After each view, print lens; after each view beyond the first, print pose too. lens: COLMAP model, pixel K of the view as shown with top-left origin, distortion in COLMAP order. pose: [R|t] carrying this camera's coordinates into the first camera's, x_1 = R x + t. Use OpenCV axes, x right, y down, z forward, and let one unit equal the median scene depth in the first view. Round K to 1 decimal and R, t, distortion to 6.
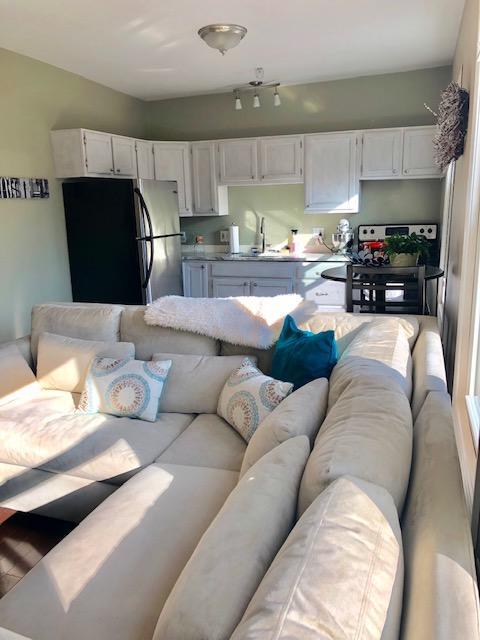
lens RADIAL K [[519.2, 0, 237.6], [0, 519.2, 318.0], [0, 0, 1]] dist [-0.001154, -0.031390]
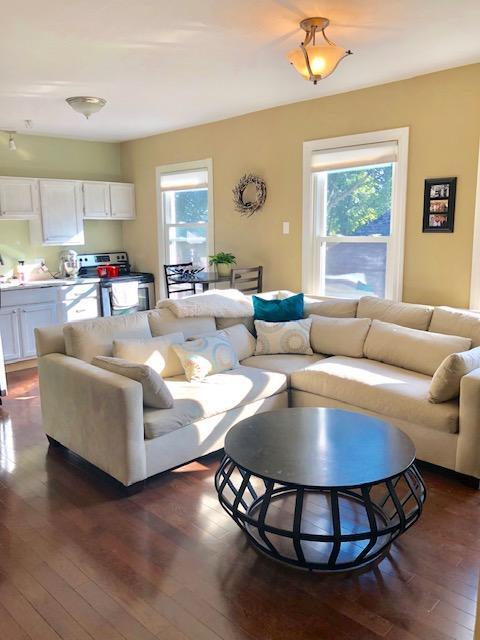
lens RADIAL K [[519.2, 0, 242.8], [0, 519.2, 314.0], [0, 0, 1]] dist [-0.001154, -0.031390]
pose [[0.435434, -0.122446, 0.891854, -0.743538], [0.195797, 0.979871, 0.038936, -0.011693], [-0.878670, 0.157668, 0.450644, 0.121597]]
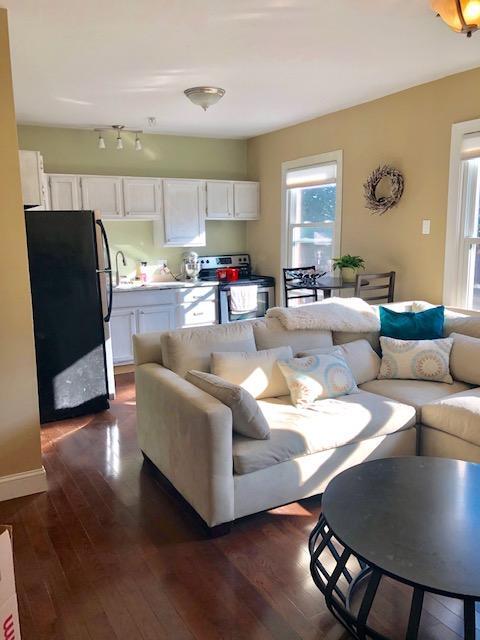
lens RADIAL K [[519.2, 0, 233.4], [0, 519.2, 318.3], [0, 0, 1]] dist [-0.001154, -0.031390]
pose [[0.666136, -0.101137, 0.738941, -0.643737], [0.158029, 0.987407, -0.007315, -0.015800], [-0.728896, 0.121647, 0.673730, 0.150527]]
